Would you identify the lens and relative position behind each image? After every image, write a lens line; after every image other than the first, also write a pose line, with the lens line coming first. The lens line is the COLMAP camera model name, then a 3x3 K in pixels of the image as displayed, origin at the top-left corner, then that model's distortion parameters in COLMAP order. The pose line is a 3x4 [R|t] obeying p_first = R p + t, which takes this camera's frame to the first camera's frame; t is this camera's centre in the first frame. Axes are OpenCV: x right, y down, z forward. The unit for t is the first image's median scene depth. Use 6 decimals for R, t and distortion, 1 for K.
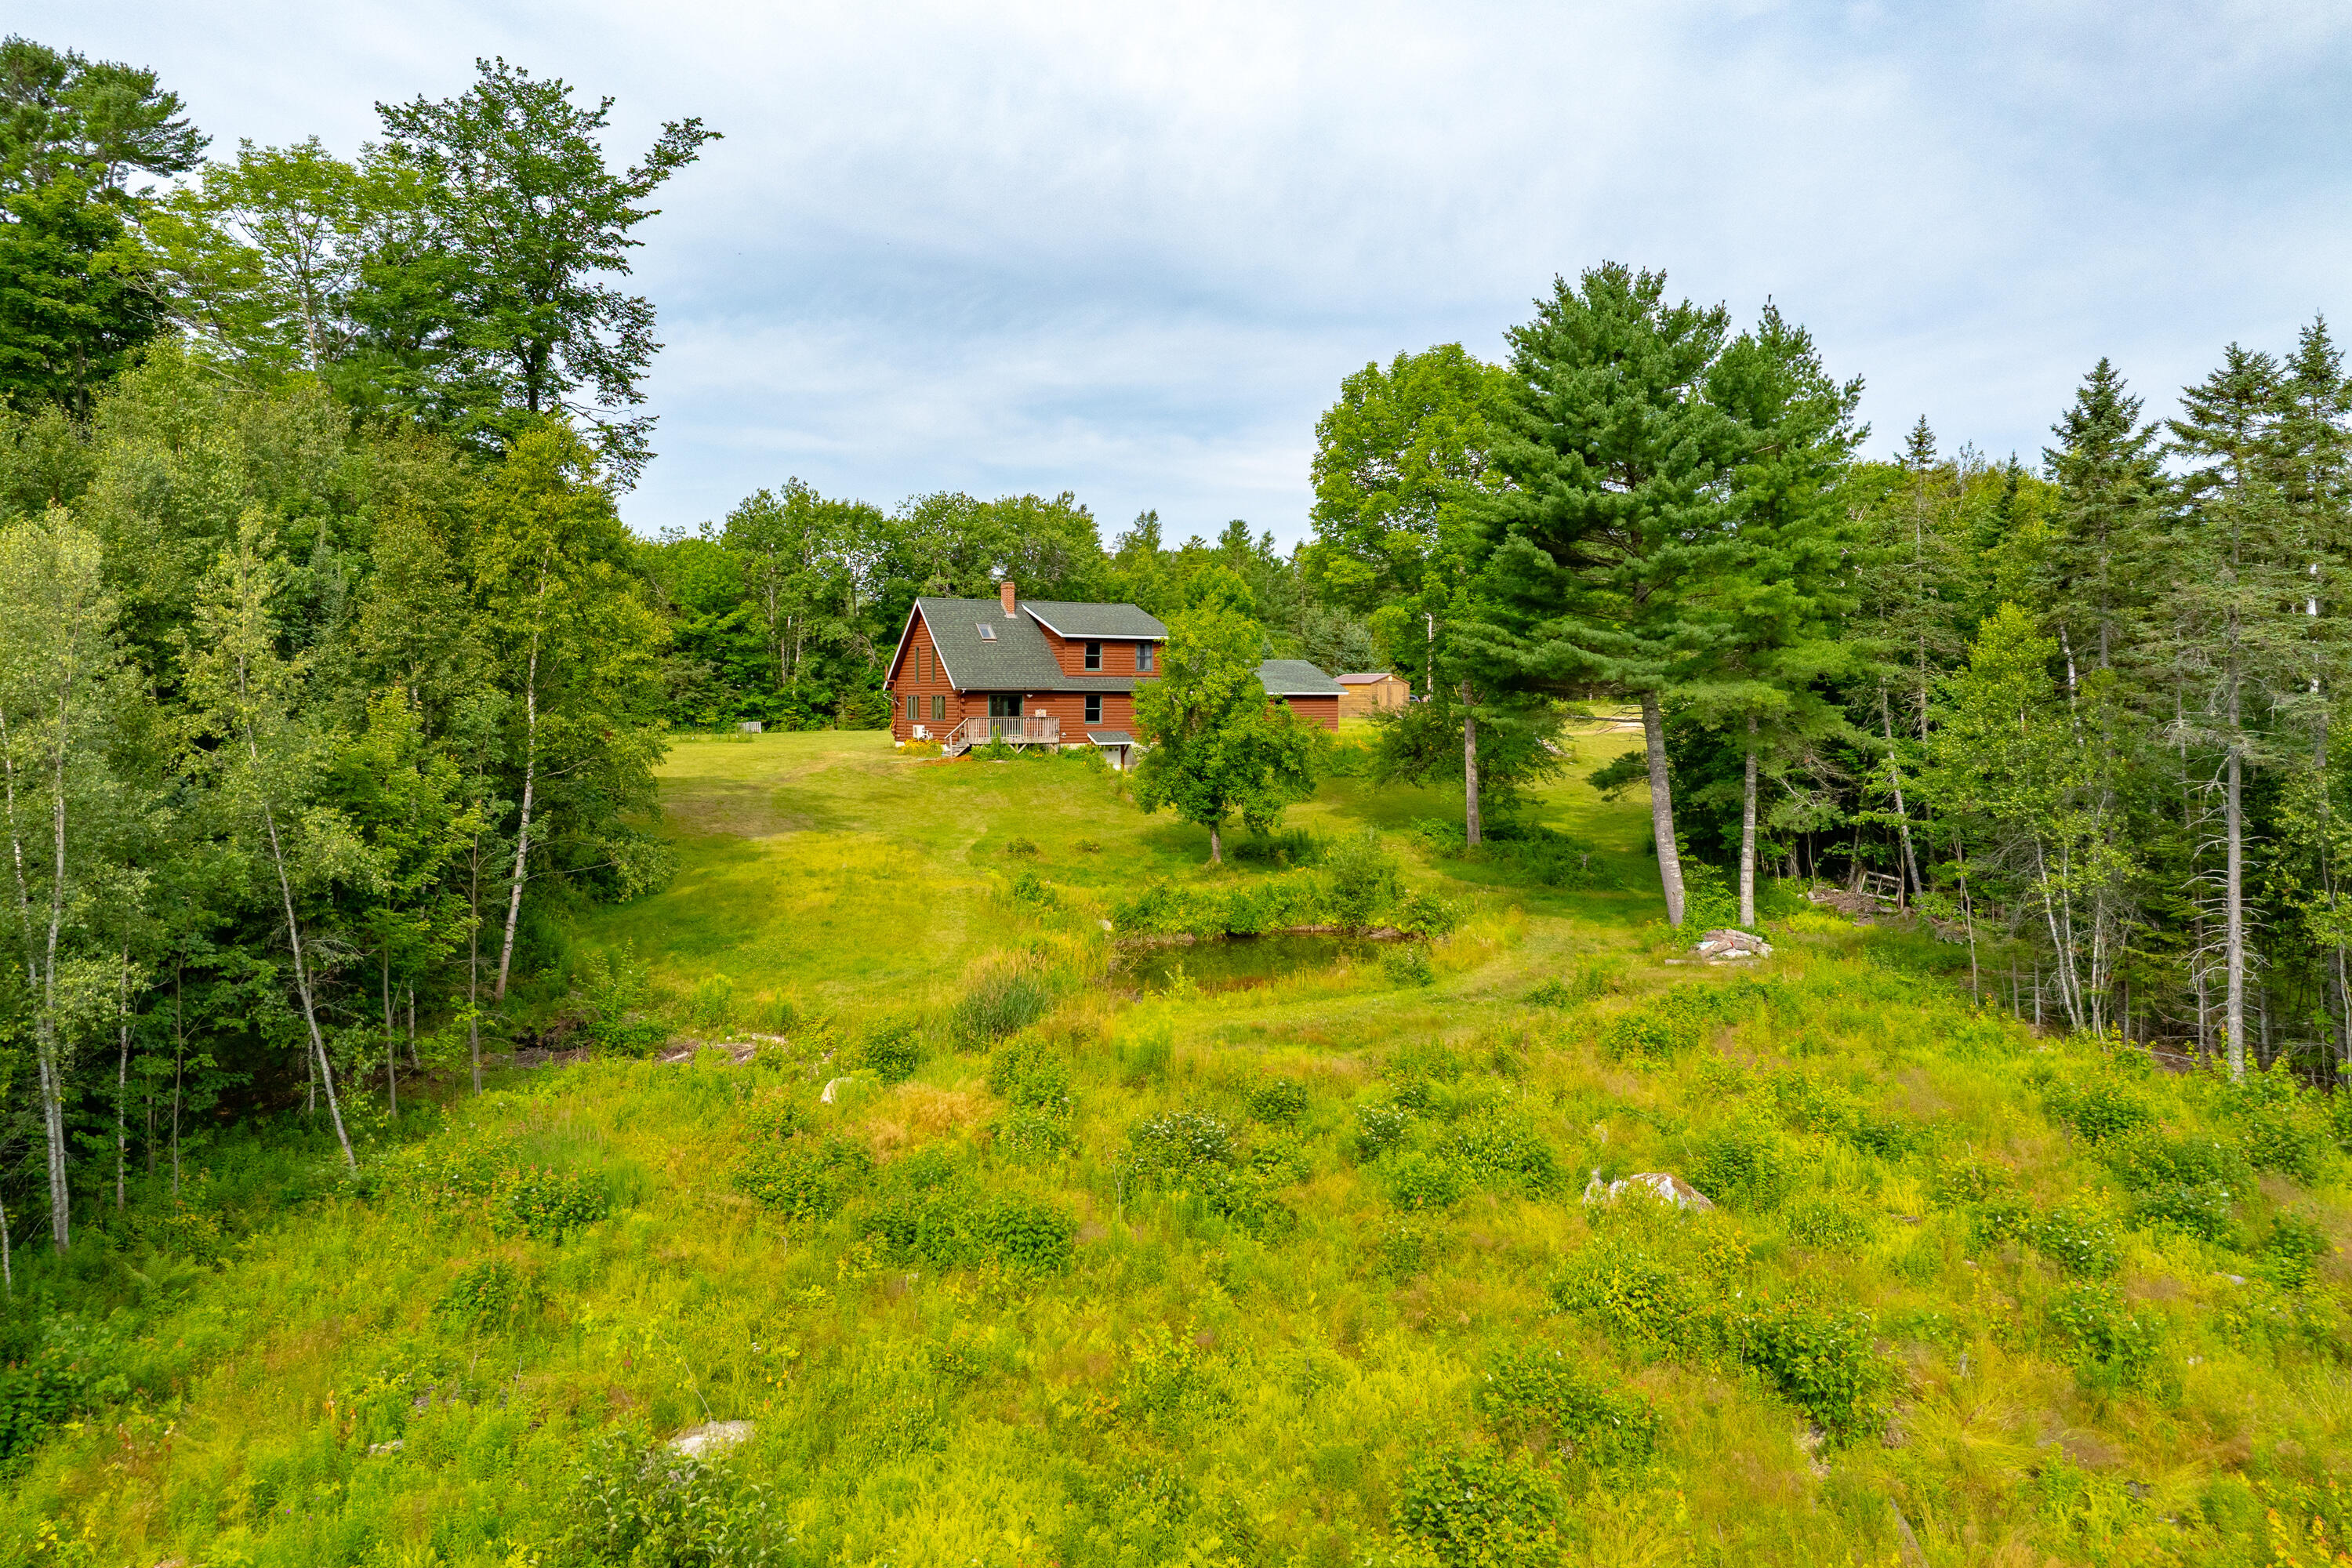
lens RADIAL K [[1681.9, 0, 1184.8], [0, 1681.9, 732.0], [0, 0, 1]] dist [-0.039228, 0.001336]
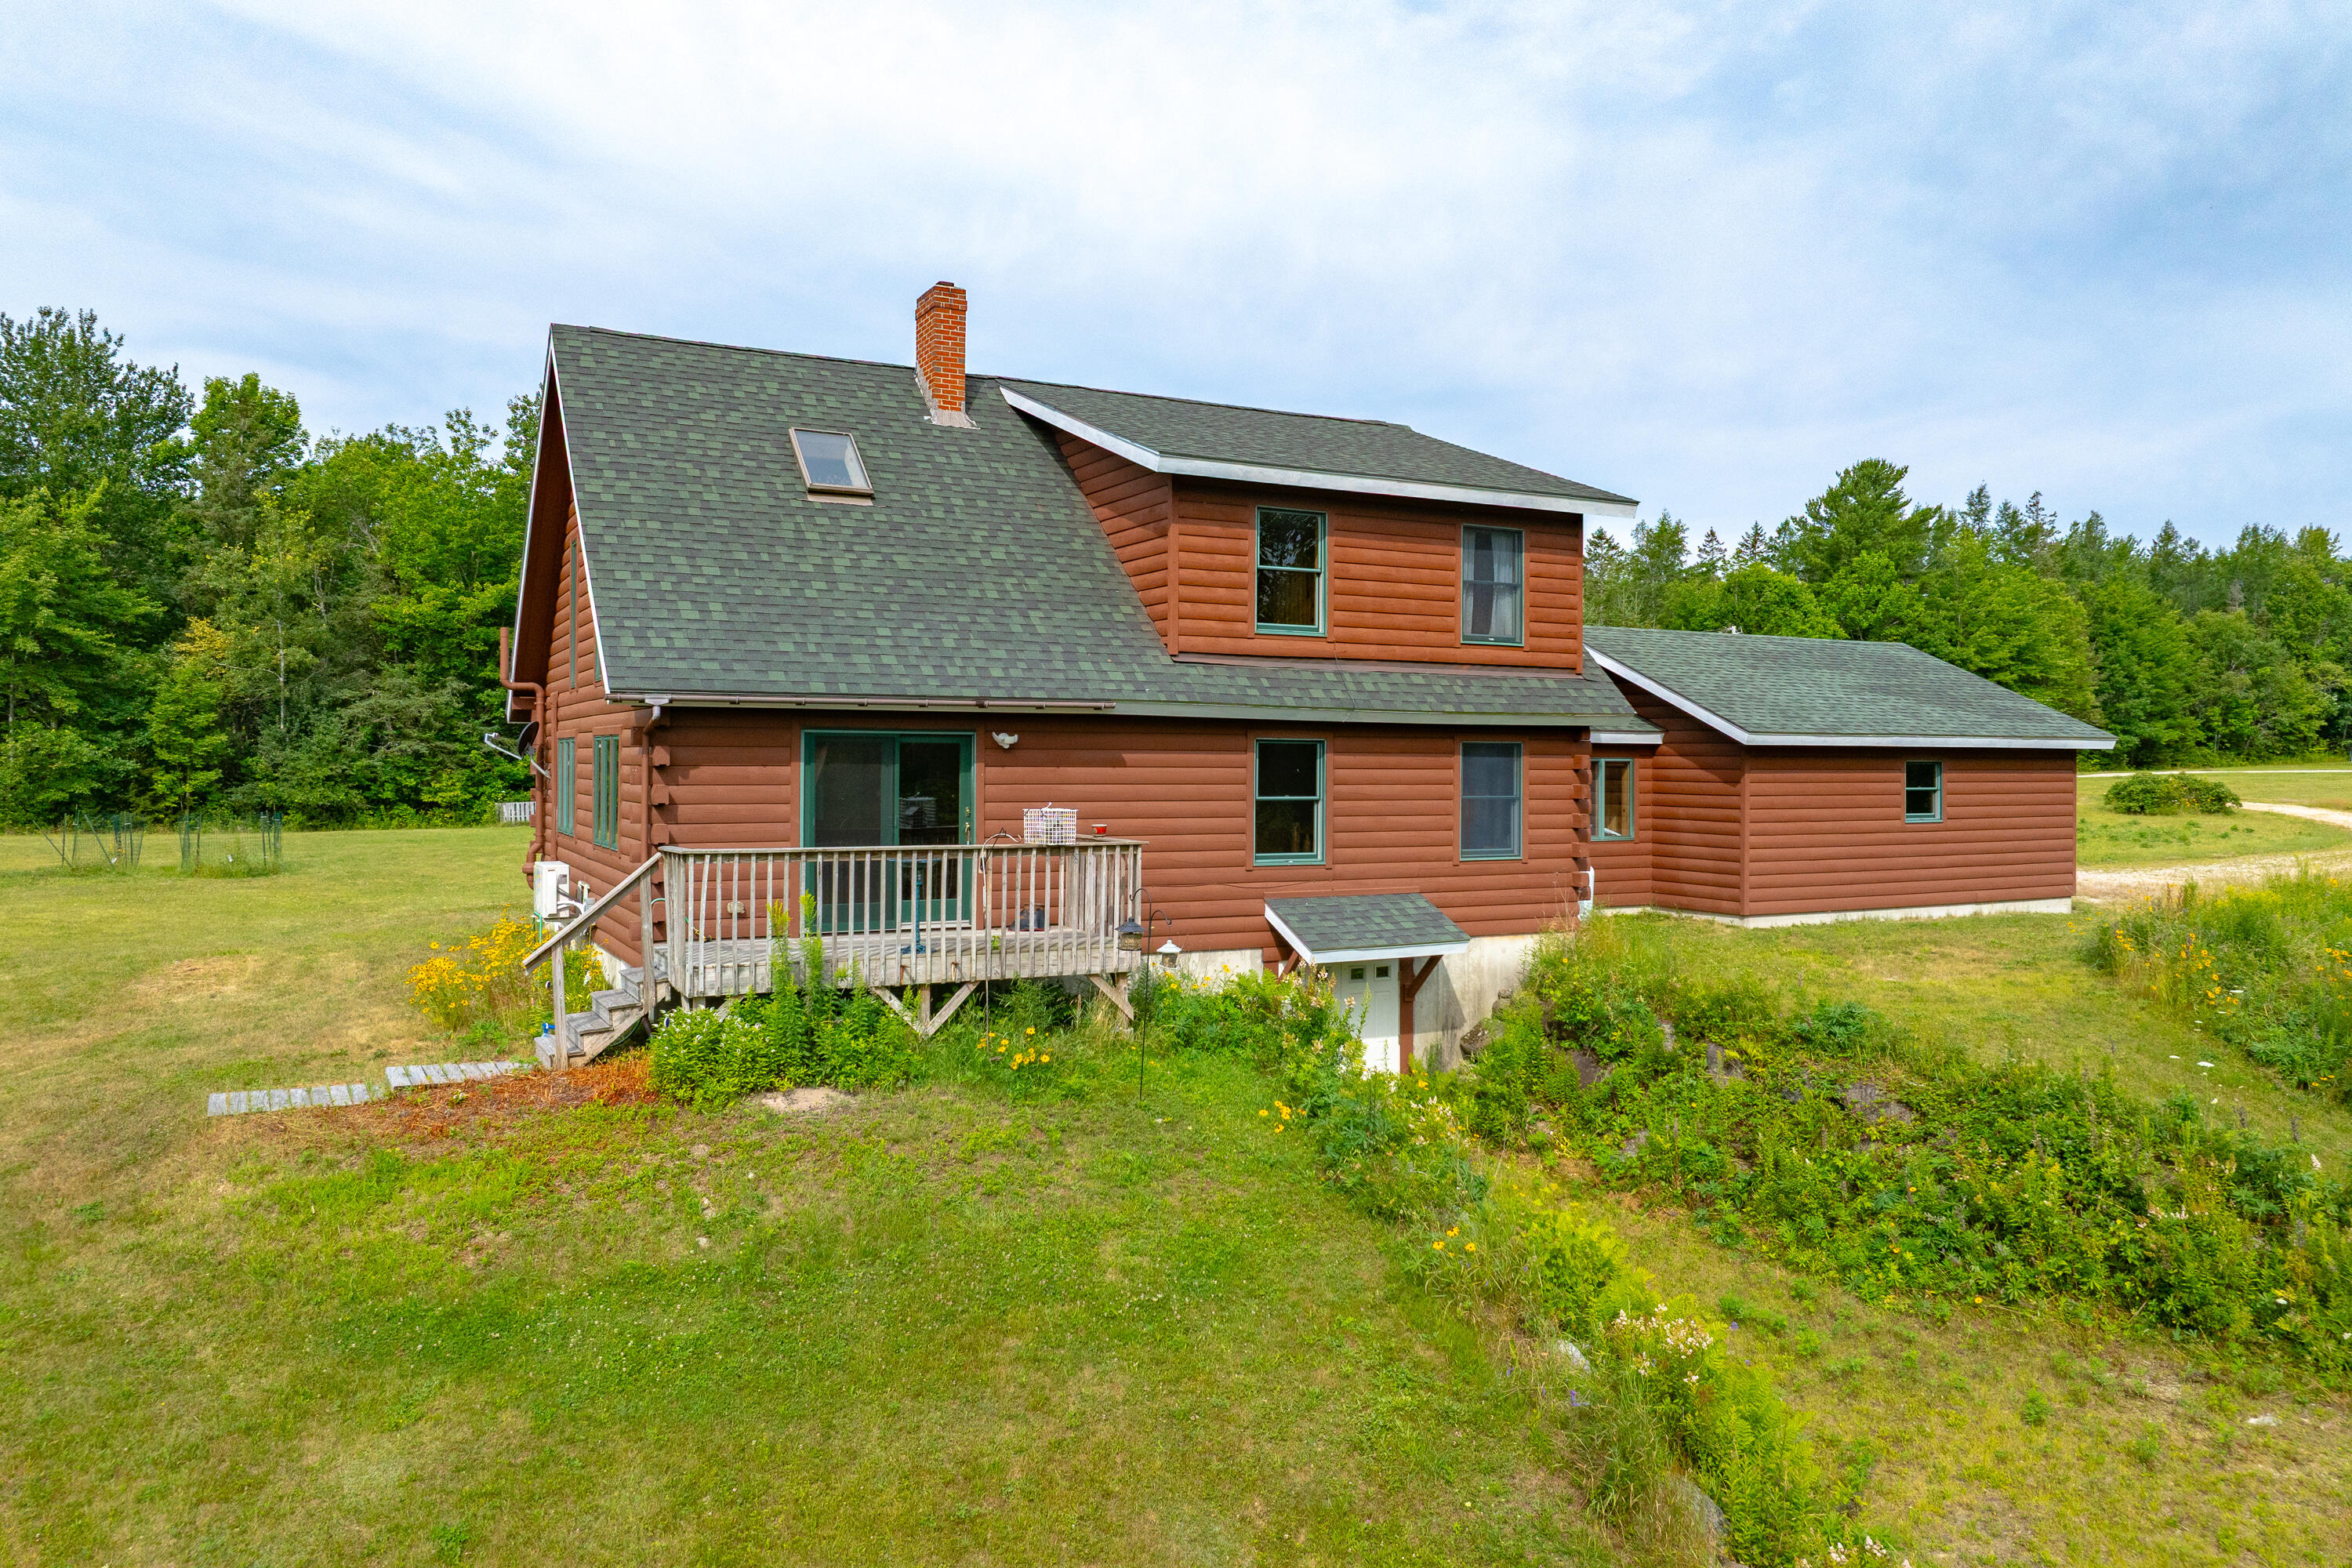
lens RADIAL K [[1681.9, 0, 1184.8], [0, 1681.9, 732.0], [0, 0, 1]] dist [-0.039228, 0.001336]
pose [[0.998791, 0.003581, -0.049033, -0.058958], [-0.005327, 0.999354, -0.035528, -0.015089], [0.048874, 0.035746, 0.998165, 0.789141]]
